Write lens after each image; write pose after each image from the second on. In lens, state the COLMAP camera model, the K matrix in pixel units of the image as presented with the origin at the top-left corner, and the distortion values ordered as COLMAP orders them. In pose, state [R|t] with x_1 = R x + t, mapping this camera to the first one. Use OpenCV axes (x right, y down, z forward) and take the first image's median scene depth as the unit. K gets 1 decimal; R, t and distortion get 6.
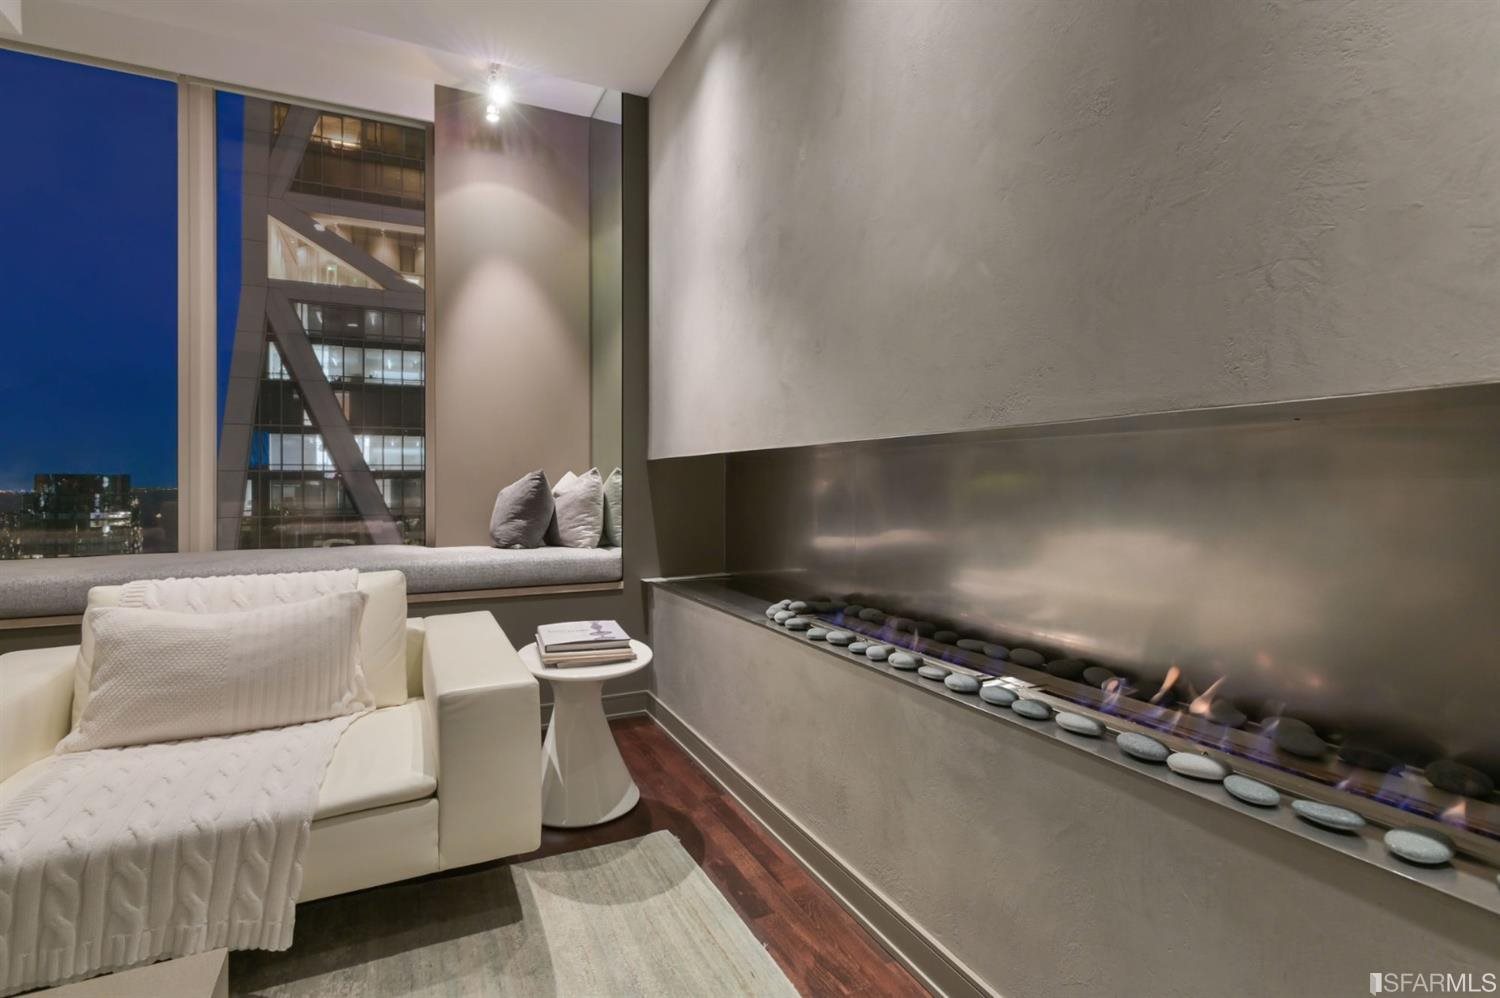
lens RADIAL K [[724.6, 0, 752.7], [0, 724.6, 492.0], [0, 0, 1]] dist [-0.000217, -0.000180]
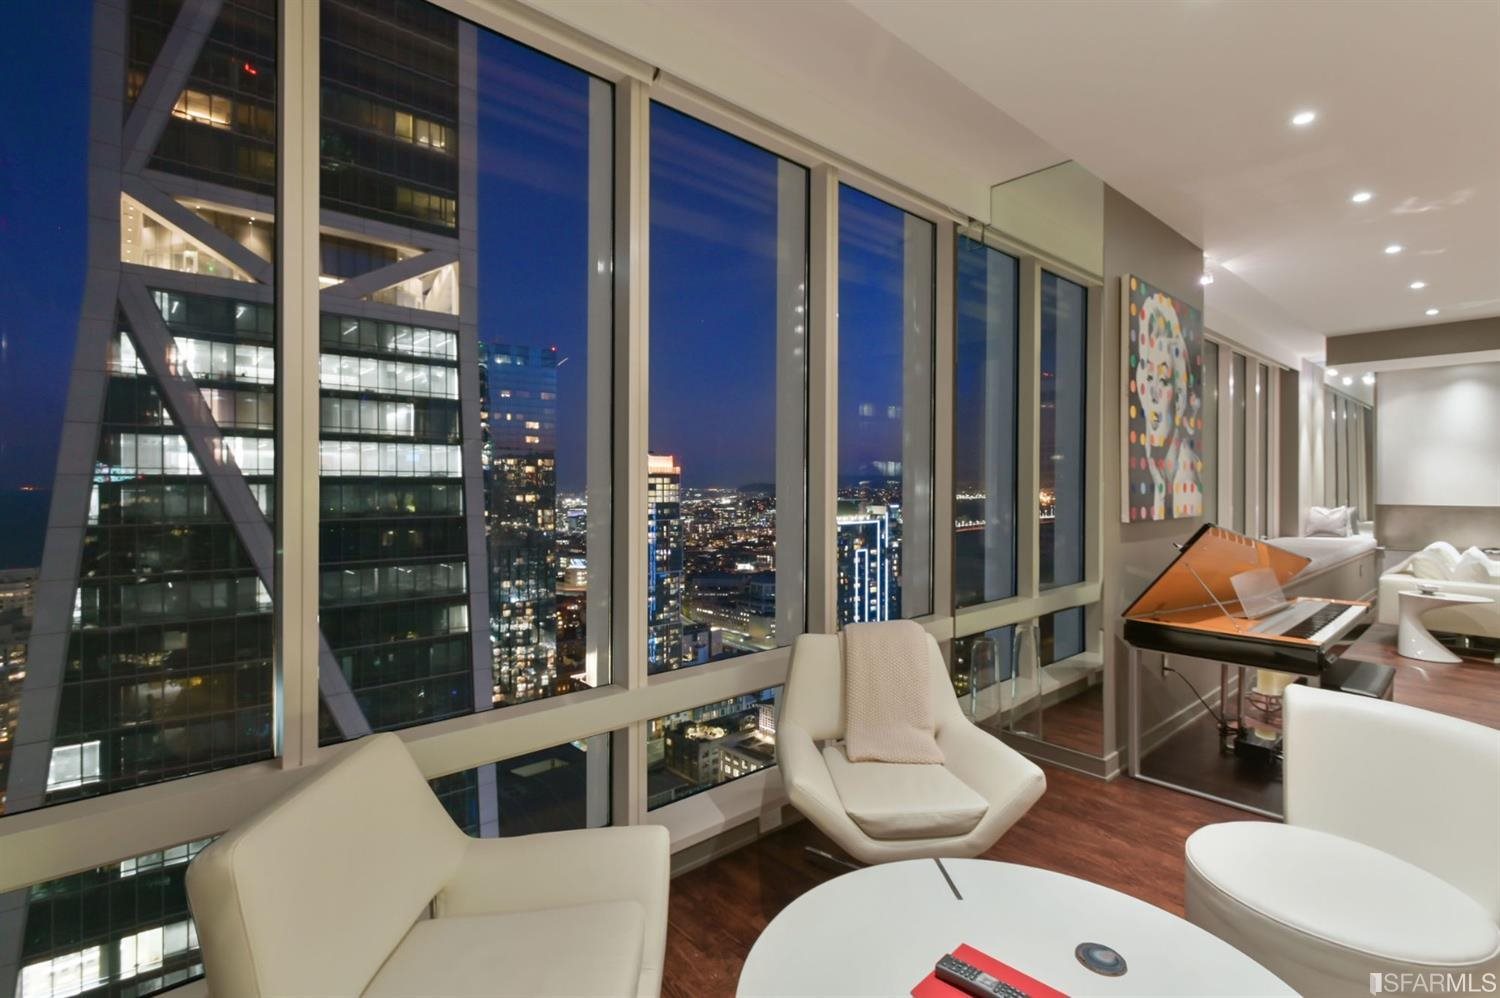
lens RADIAL K [[724.6, 0, 749.9], [0, 724.6, 494.7], [0, 0, 1]] dist [-0.000217, -0.000180]
pose [[0.959506, 0.000693, 0.281688, -0.165594], [0.000778, 0.999987, -0.005111, 0.001318], [-0.281688, 0.005124, 0.959492, -0.084679]]
